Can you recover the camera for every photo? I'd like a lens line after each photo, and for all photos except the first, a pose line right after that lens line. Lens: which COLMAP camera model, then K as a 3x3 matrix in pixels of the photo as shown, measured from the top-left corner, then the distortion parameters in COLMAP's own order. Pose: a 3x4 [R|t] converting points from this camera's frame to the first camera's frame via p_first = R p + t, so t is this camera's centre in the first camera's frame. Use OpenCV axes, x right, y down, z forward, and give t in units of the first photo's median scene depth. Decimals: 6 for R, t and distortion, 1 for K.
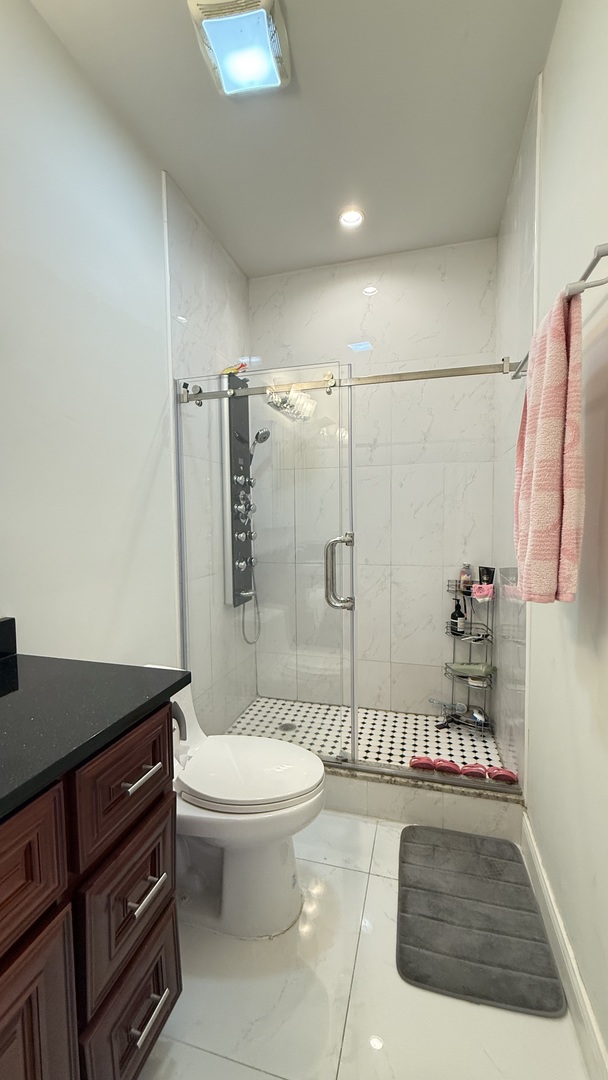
lens RADIAL K [[432.6, 0, 303.6], [0, 432.6, 539.9], [0, 0, 1]] dist [0.000247, -0.000329]
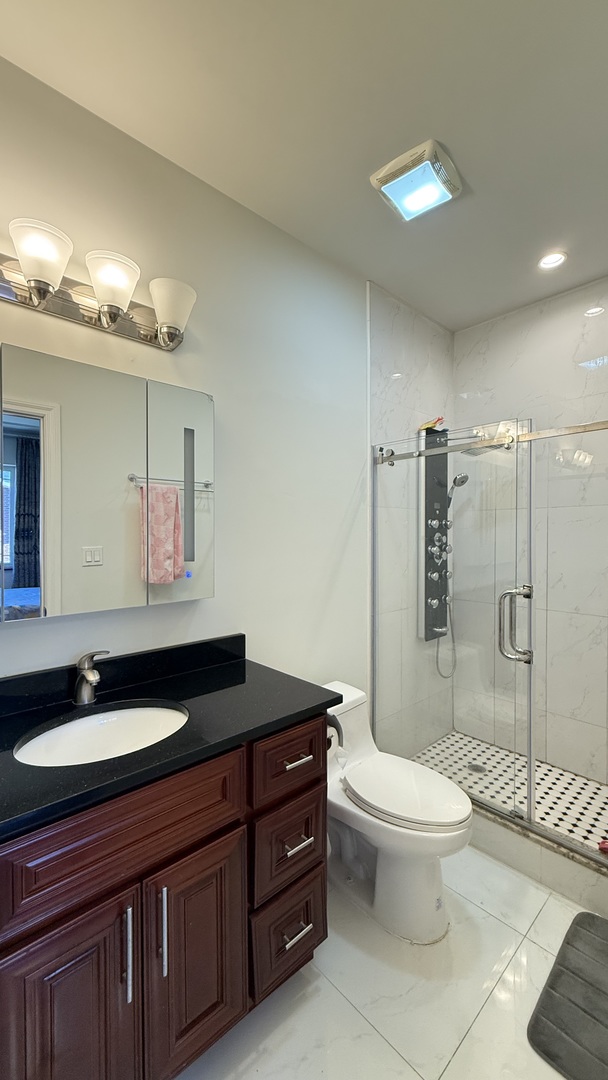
lens RADIAL K [[432.6, 0, 302.6], [0, 432.6, 538.3], [0, 0, 1]] dist [0.000247, -0.000329]
pose [[0.852360, 0.015489, -0.522726, 0.183397], [-0.037658, 0.998784, -0.031810, -0.073390], [0.521597, 0.046798, 0.851907, -0.125003]]
